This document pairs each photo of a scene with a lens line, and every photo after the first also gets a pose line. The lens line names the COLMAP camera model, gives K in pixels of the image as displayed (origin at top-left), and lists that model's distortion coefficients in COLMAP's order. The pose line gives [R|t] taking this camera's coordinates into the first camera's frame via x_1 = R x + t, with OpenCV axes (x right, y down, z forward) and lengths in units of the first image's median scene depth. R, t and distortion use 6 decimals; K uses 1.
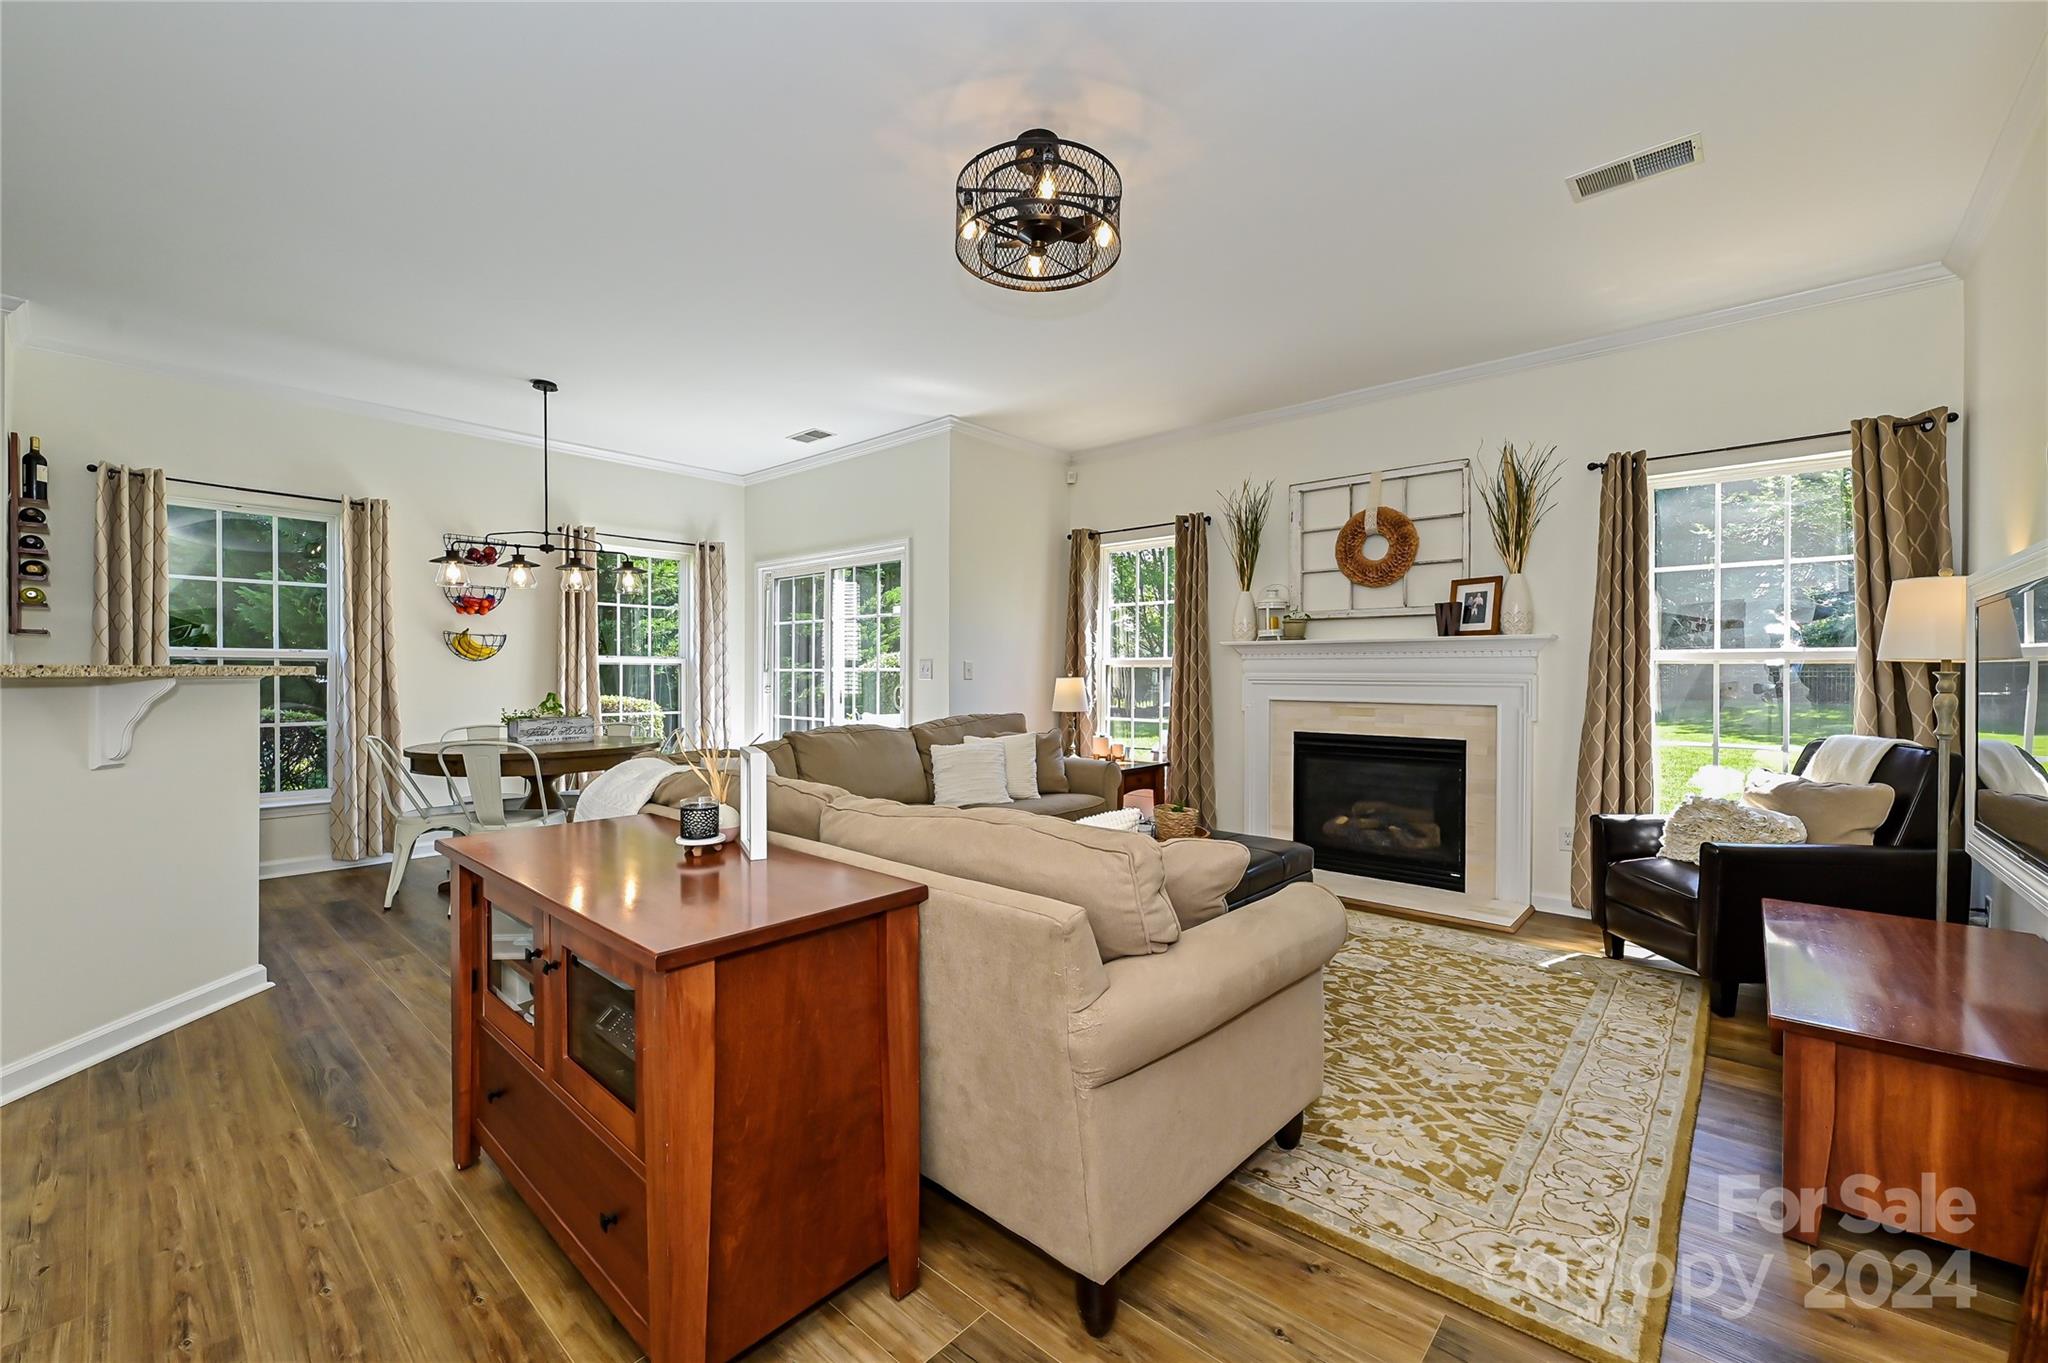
lens RADIAL K [[833.5, 0, 1020.3], [0, 833.5, 675.9], [0, 0, 1]] dist [-0.002394, 0.000488]
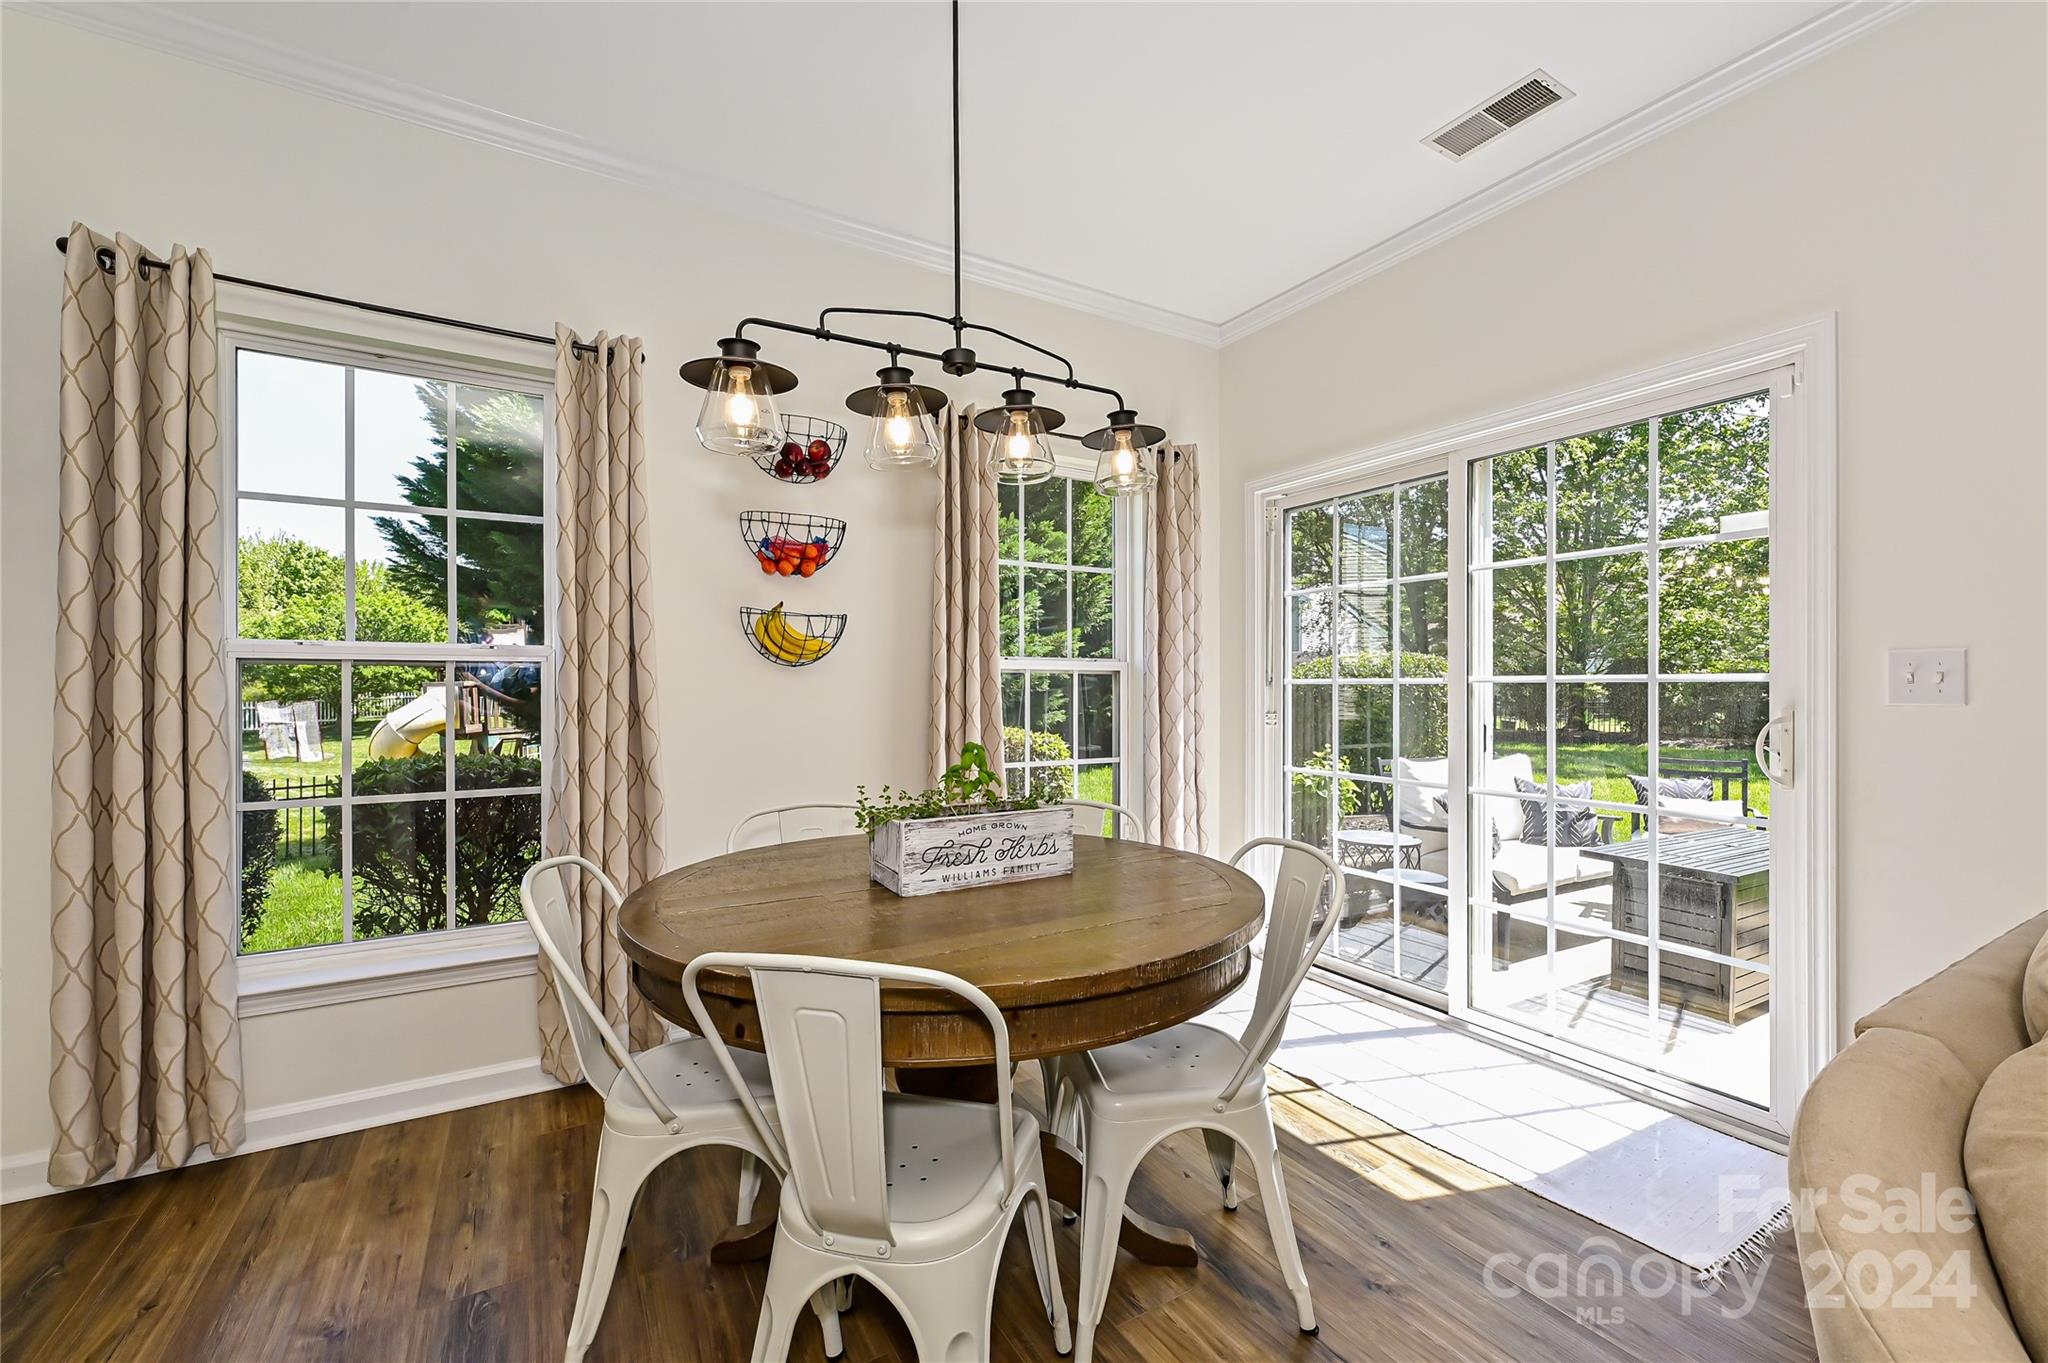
lens RADIAL K [[833.5, 0, 1026.1], [0, 833.5, 687.3], [0, 0, 1]] dist [-0.002394, 0.000488]
pose [[0.952953, -0.003367, -0.303098, -0.427801], [0.002703, 0.999993, -0.002611, -0.003696], [0.303105, 0.001669, 0.952956, 0.653138]]
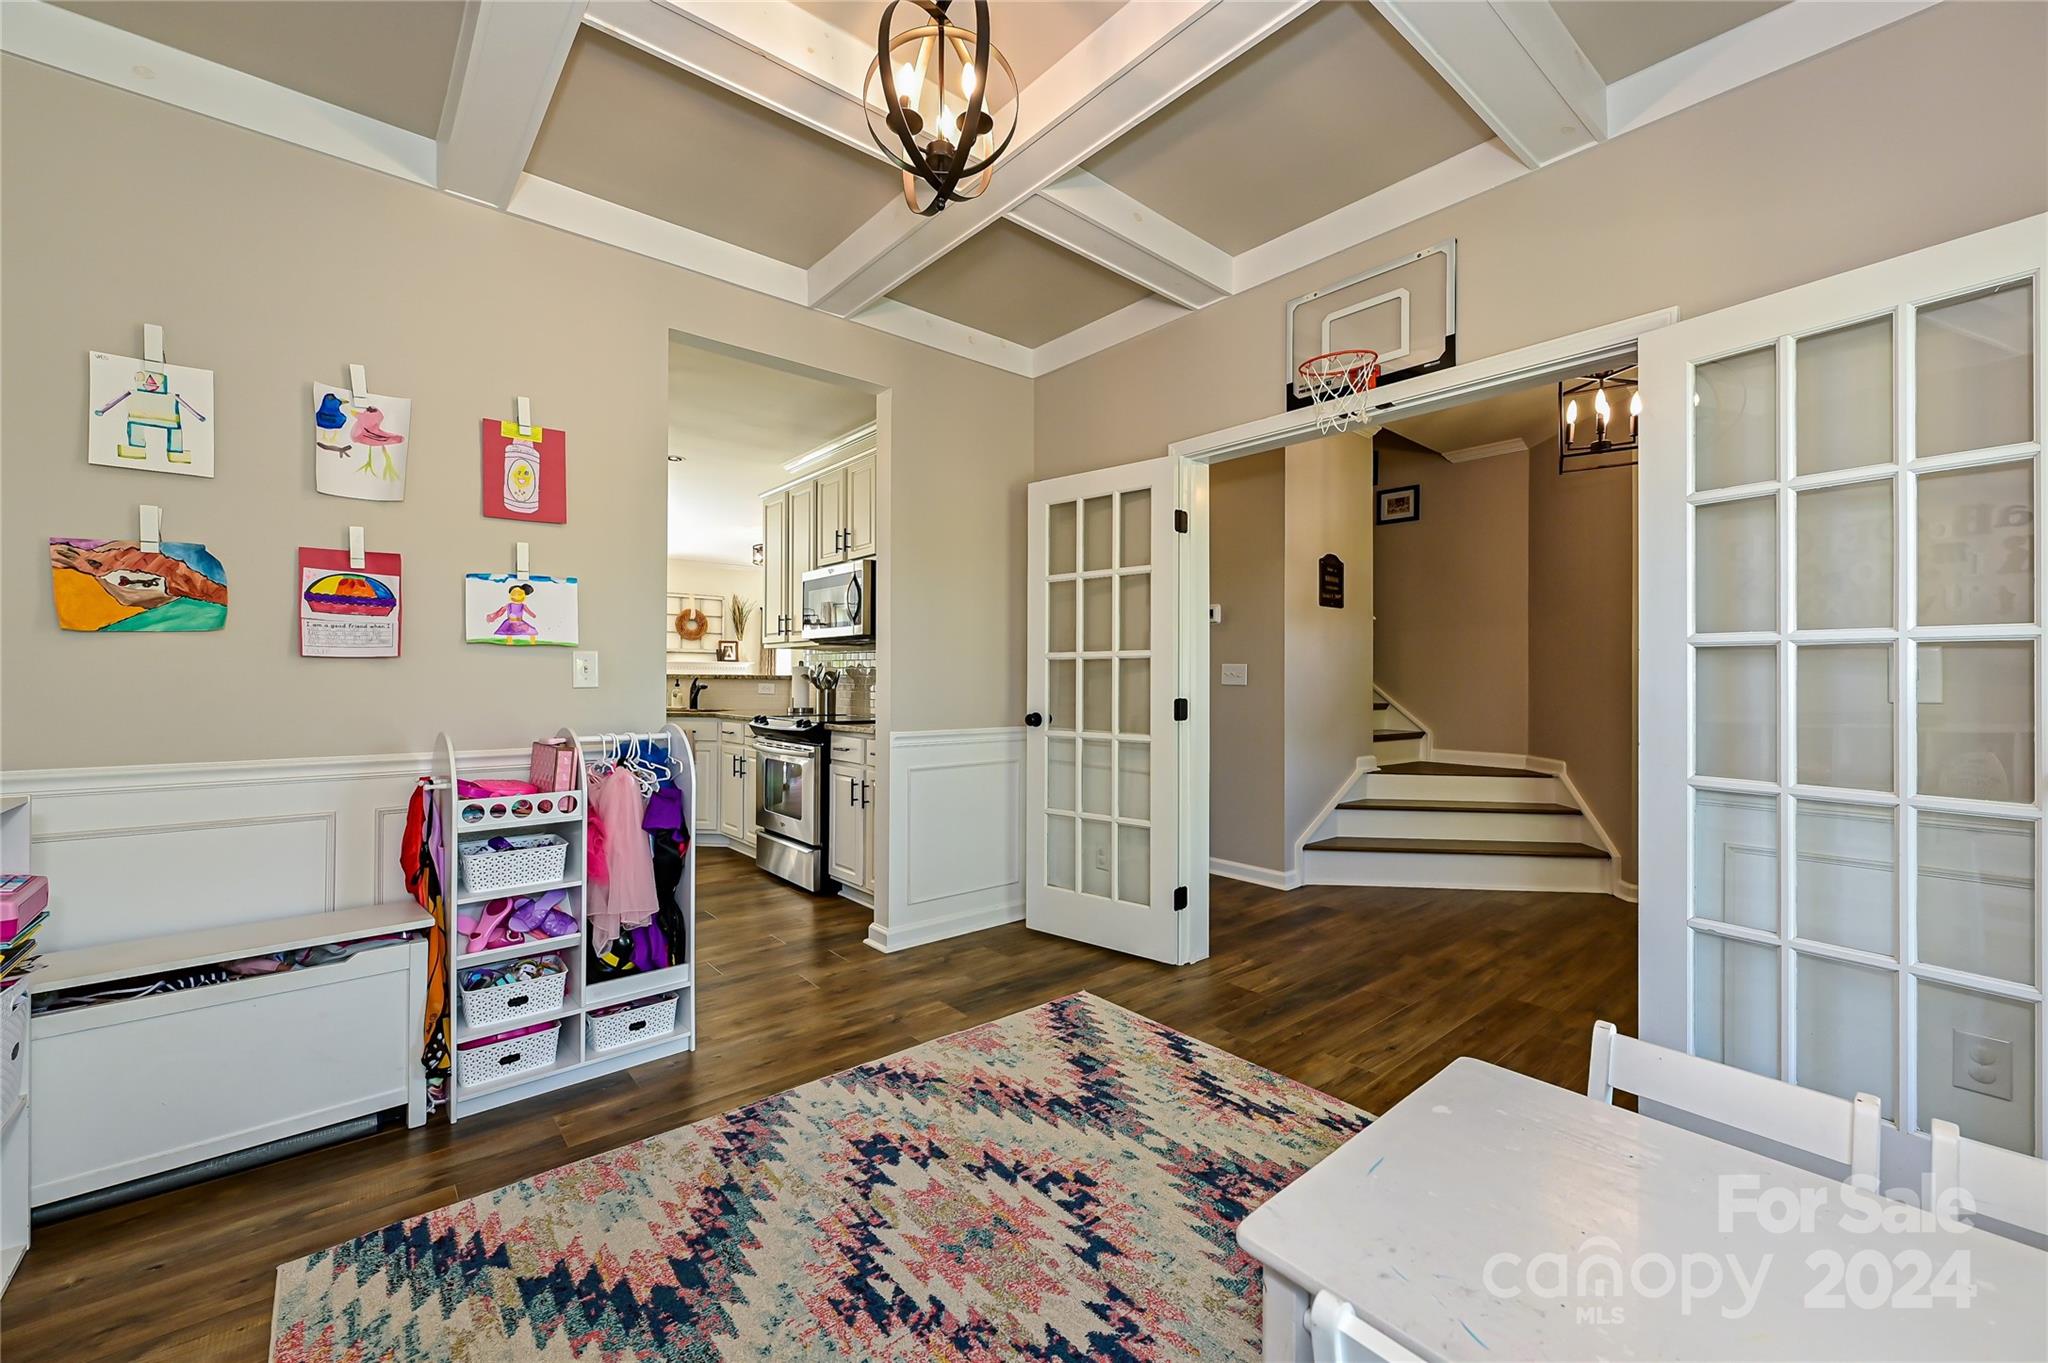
lens RADIAL K [[833.5, 0, 1026.6], [0, 833.5, 676.9], [0, 0, 1]] dist [-0.002394, 0.000488]
pose [[0.131491, -0.006003, 0.991299, -1.925468], [0.001177, 0.999982, 0.005899, -0.011521], [-0.991317, 0.000391, 0.131496, -0.325538]]
